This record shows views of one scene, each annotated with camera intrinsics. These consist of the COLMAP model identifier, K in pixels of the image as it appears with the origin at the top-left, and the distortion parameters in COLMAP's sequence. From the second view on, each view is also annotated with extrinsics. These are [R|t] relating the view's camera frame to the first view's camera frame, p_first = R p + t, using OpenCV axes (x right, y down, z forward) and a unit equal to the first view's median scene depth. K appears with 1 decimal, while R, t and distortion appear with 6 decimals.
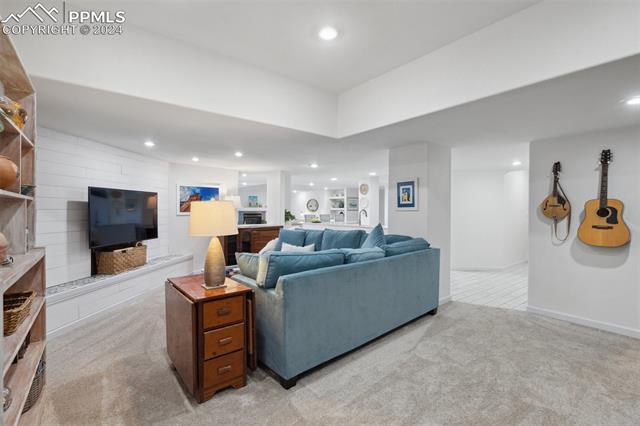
lens RADIAL K [[295.3, 0, 314.9], [0, 295.3, 207.6], [0, 0, 1]] dist [-0.000095, -0.000926]
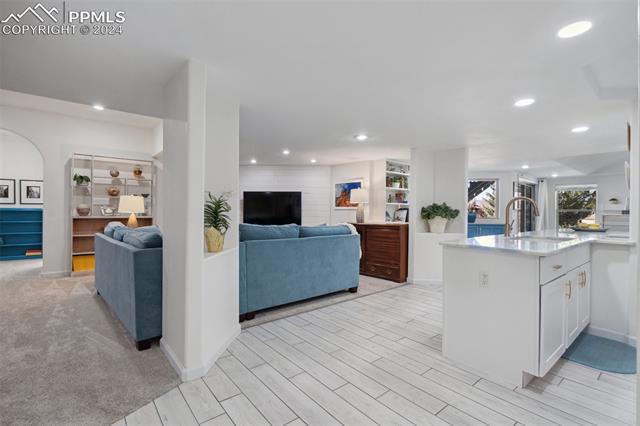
lens RADIAL K [[295.3, 0, 317.9], [0, 295.3, 208.1], [0, 0, 1]] dist [-0.000095, -0.000926]
pose [[0.041406, -0.011508, -0.999076, 0.657460], [-0.000589, 0.999933, -0.011543, 0.032252], [0.999142, 0.001067, 0.041396, 0.854829]]
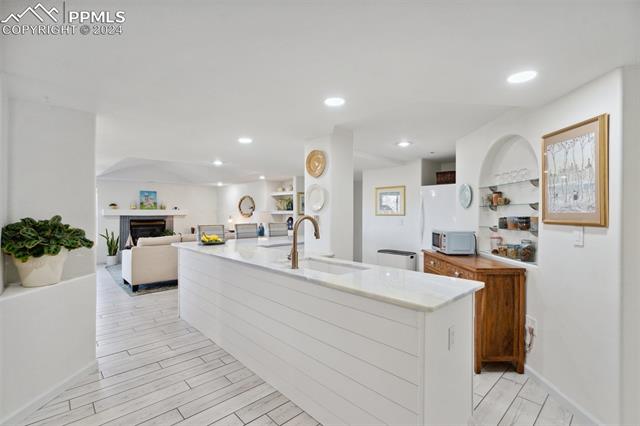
lens RADIAL K [[295.3, 0, 316.4], [0, 295.3, 223.5], [0, 0, 1]] dist [-0.000095, -0.000926]
pose [[0.994631, -0.003896, 0.103417, 0.168401], [-0.000909, 0.998924, 0.046375, -0.000684], [-0.103486, -0.046220, 0.993556, 0.814407]]
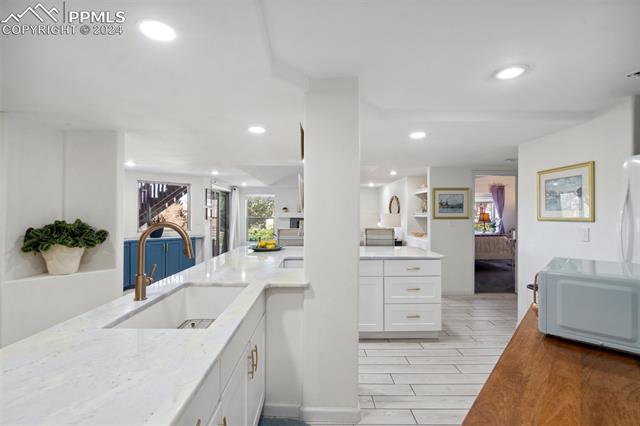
lens RADIAL K [[295.3, 0, 318.9], [0, 295.3, 213.8], [0, 0, 1]] dist [-0.000095, -0.000926]
pose [[0.810162, -0.002738, -0.586199, 0.447933], [0.006568, 0.999969, 0.004407, 0.000173], [0.586169, -0.007421, 0.810155, 1.076469]]
